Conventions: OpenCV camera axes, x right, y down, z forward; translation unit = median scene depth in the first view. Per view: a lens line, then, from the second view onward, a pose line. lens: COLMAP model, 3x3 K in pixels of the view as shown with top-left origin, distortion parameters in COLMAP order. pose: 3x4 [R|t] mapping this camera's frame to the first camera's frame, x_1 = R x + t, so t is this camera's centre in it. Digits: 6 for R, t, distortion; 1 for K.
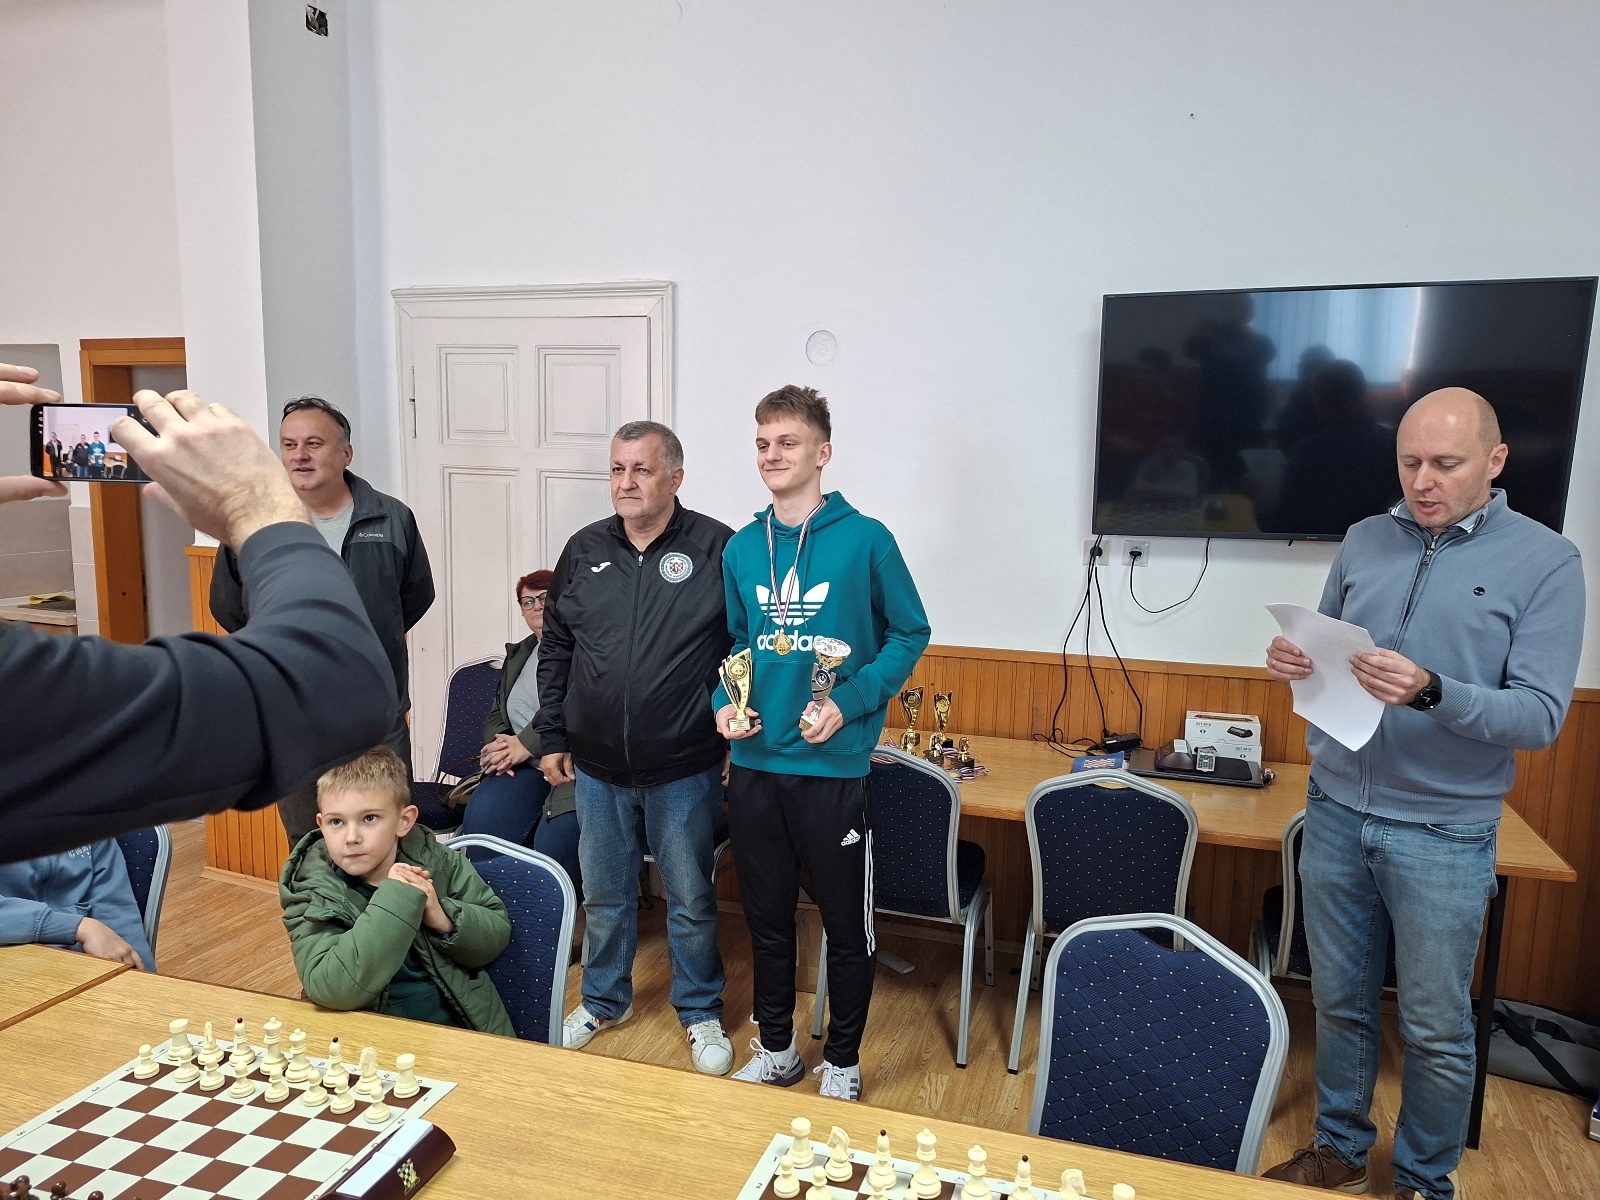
lens RADIAL K [[1125.7, 0, 814.1], [0, 1125.7, 615.4], [0, 0, 1]] dist [0.073713, -0.108660]
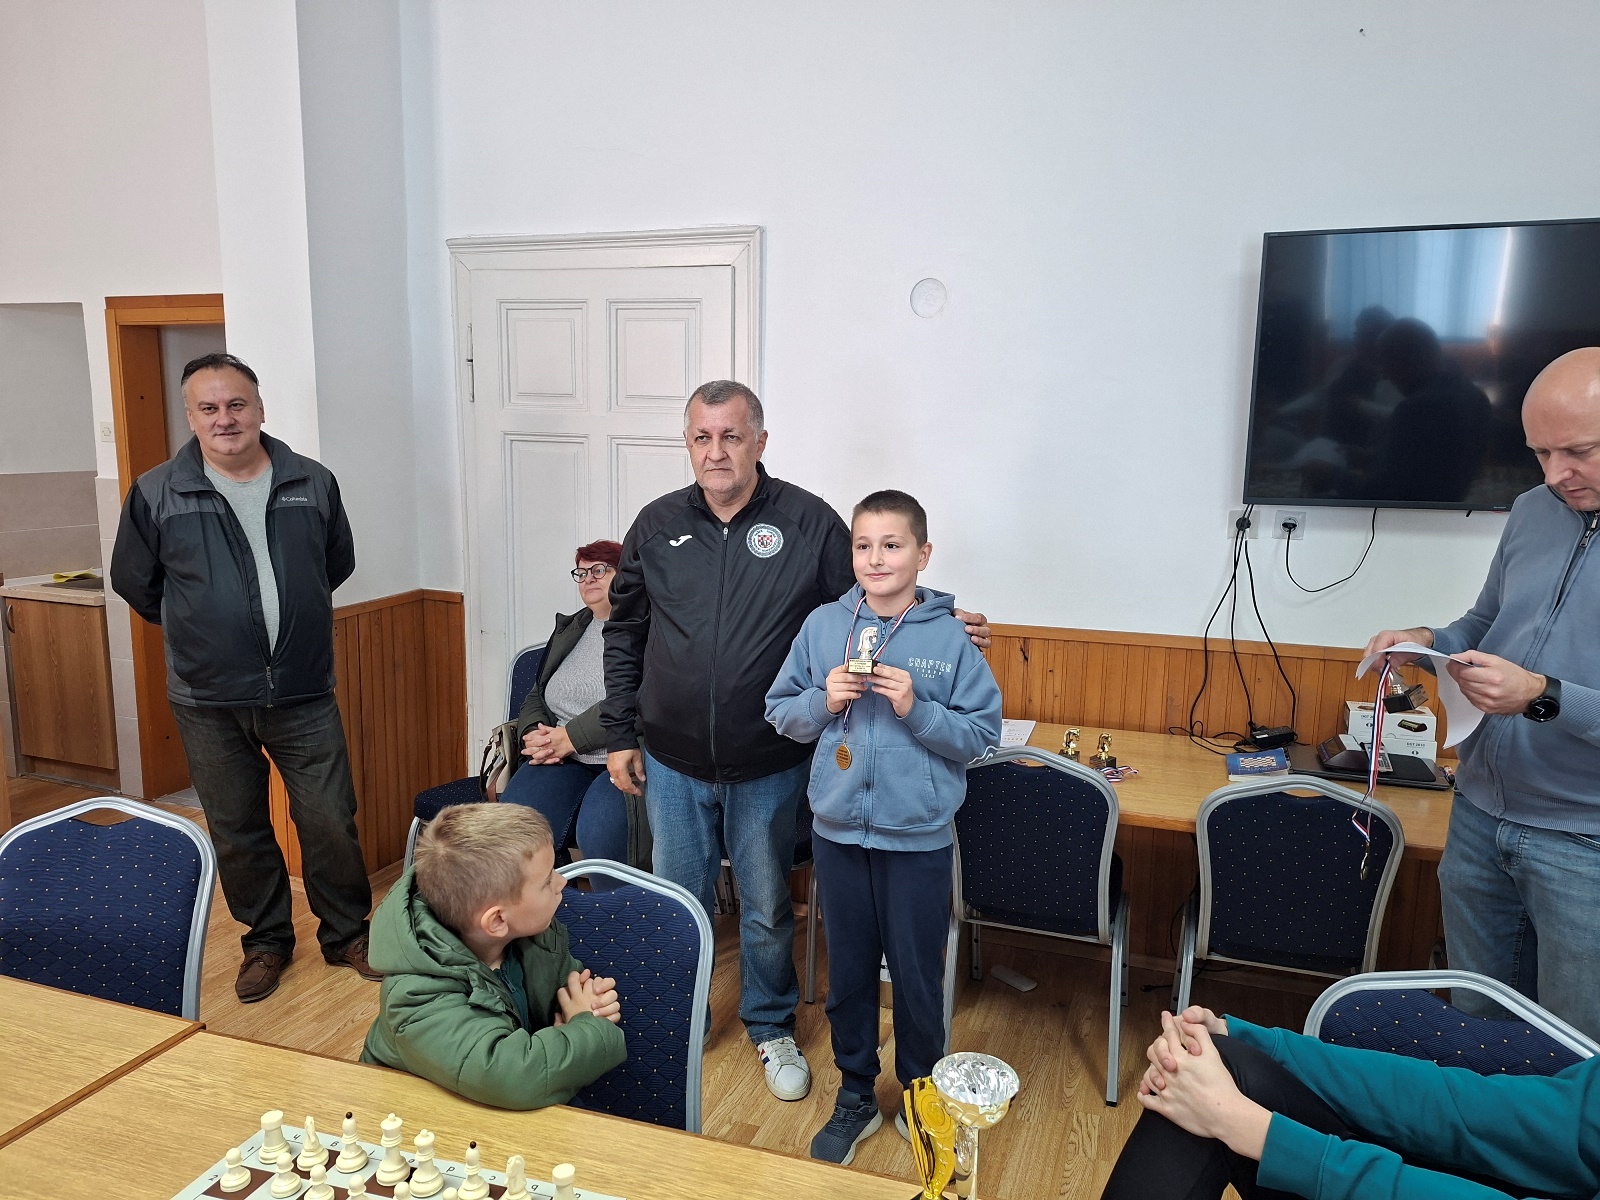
lens RADIAL K [[1126.8, 0, 815.4], [0, 1126.8, 606.4], [0, 0, 1]] dist [0.079017, -0.121713]
pose [[0.999946, -0.002733, -0.009989, -0.080364], [0.002901, 0.999855, 0.016782, -0.006925], [0.009942, -0.016810, 0.999809, 0.099812]]
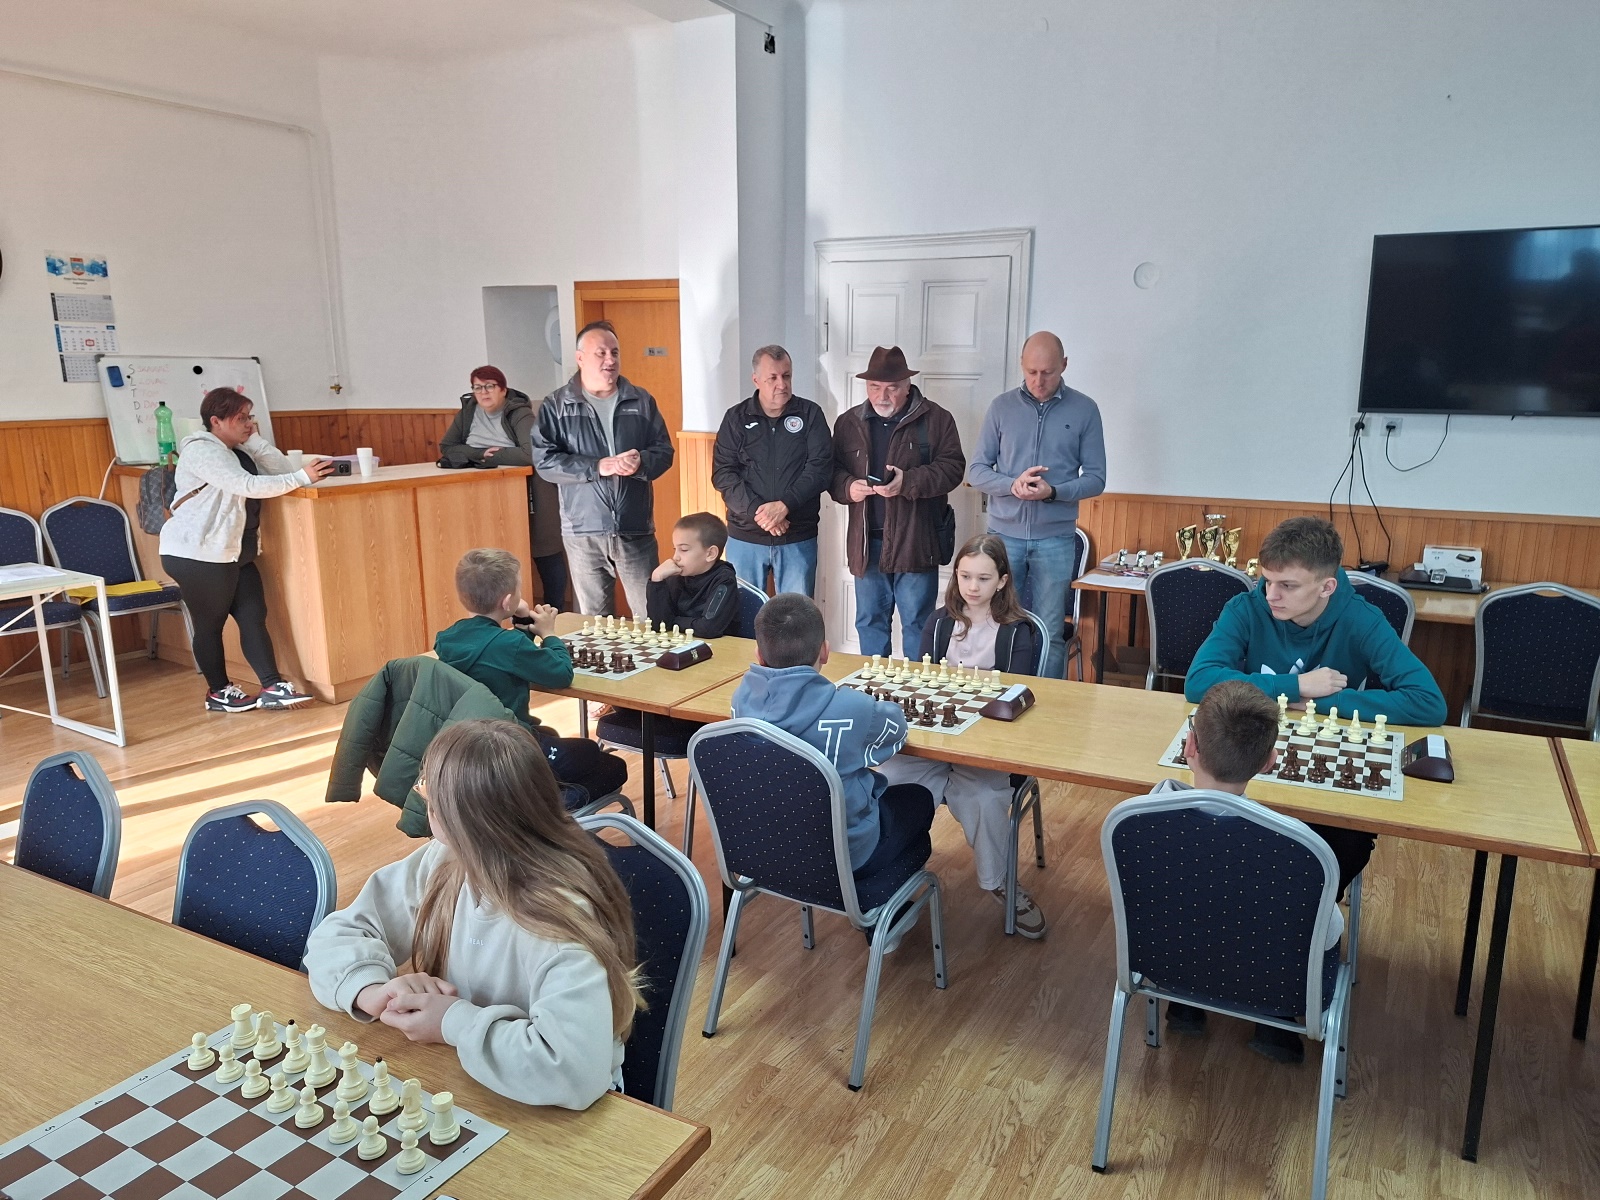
lens RADIAL K [[1188.4, 0, 799.9], [0, 1188.4, 626.9], [0, 0, 1]] dist [0.055942, -0.106435]
pose [[0.984108, 0.015579, -0.176884, -0.151651], [0.002637, 0.994752, 0.102286, 0.034399], [0.177549, -0.101126, 0.978902, -0.539593]]
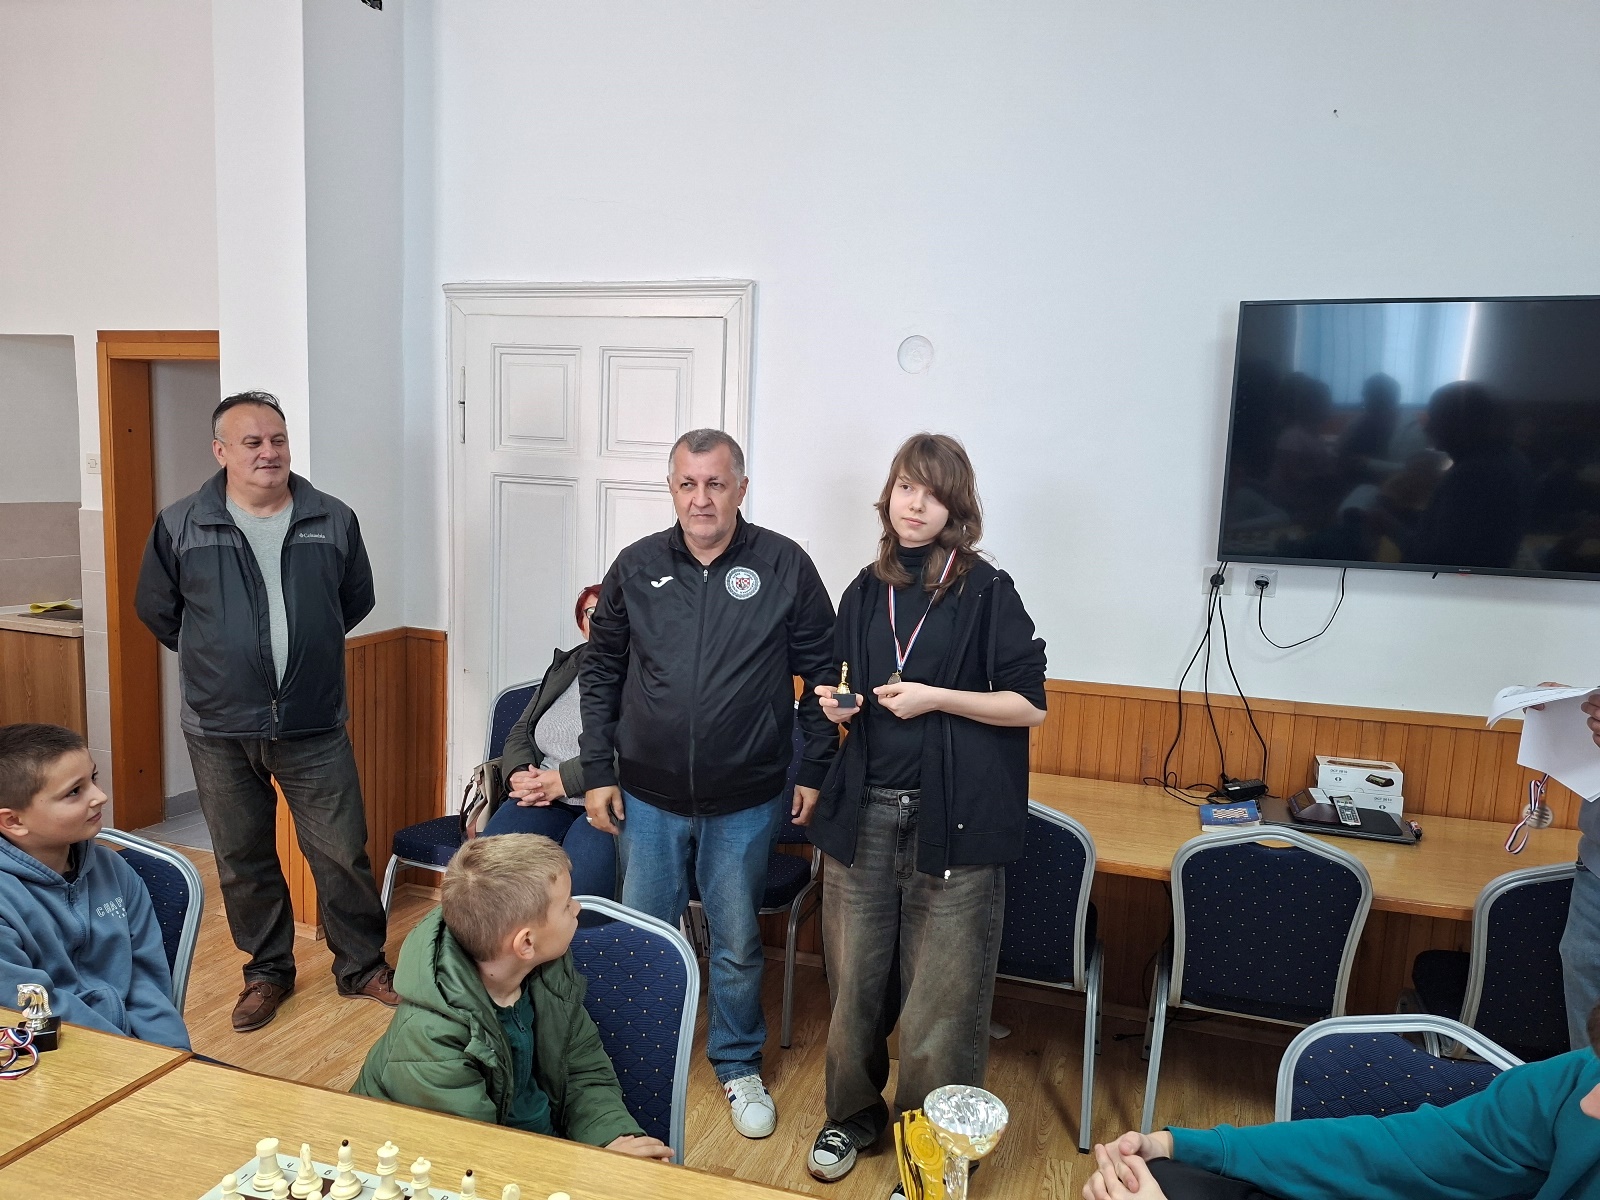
lens RADIAL K [[1125.7, 0, 814.1], [0, 1125.7, 615.4], [0, 0, 1]] dist [0.073713, -0.108660]
pose [[0.999743, 0.018496, 0.013113, -0.090297], [-0.018266, 0.999681, -0.017424, -0.005624], [-0.013431, 0.017180, 0.999762, 0.085800]]
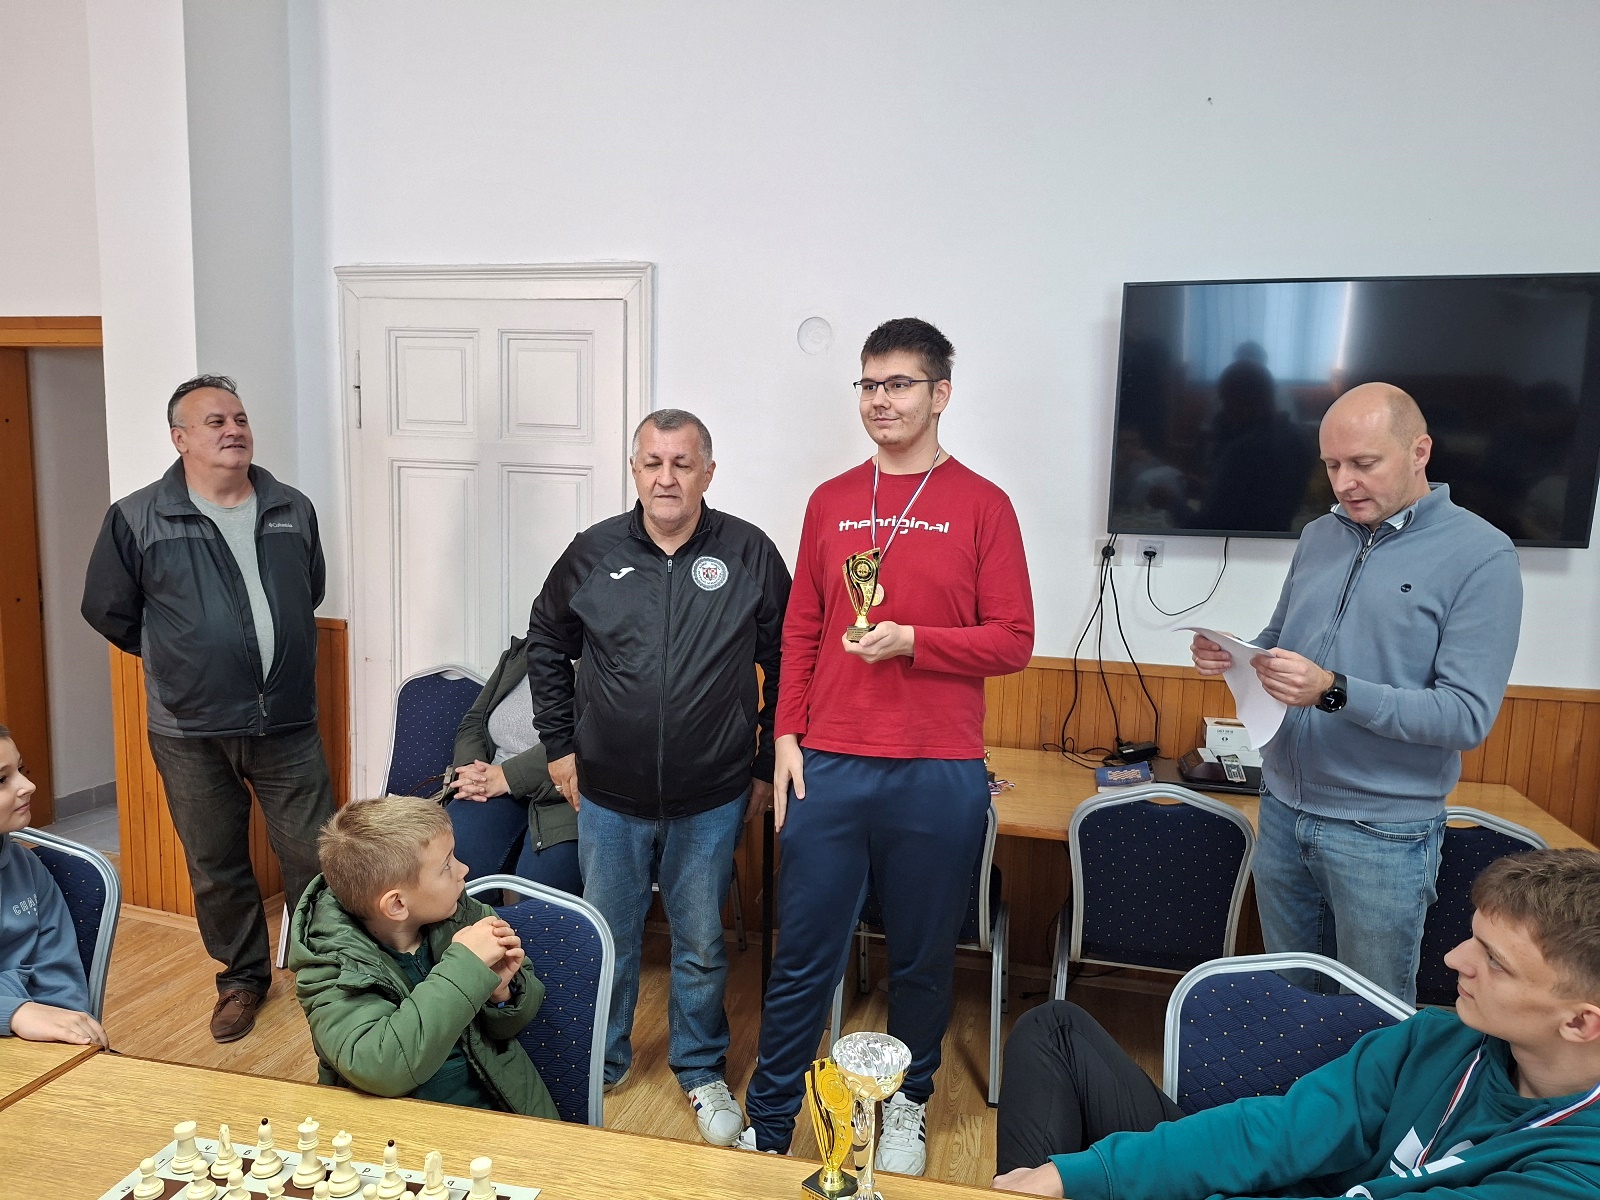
lens RADIAL K [[1130.9, 0, 800.0], [0, 1130.9, 600.0], [0, 0, 1]] dist [0.061468, -0.079693]
pose [[0.996671, -0.004390, 0.081406, -0.089020], [0.005613, 0.999875, -0.014801, -0.002653], [-0.081331, 0.015209, 0.996571, 0.068285]]
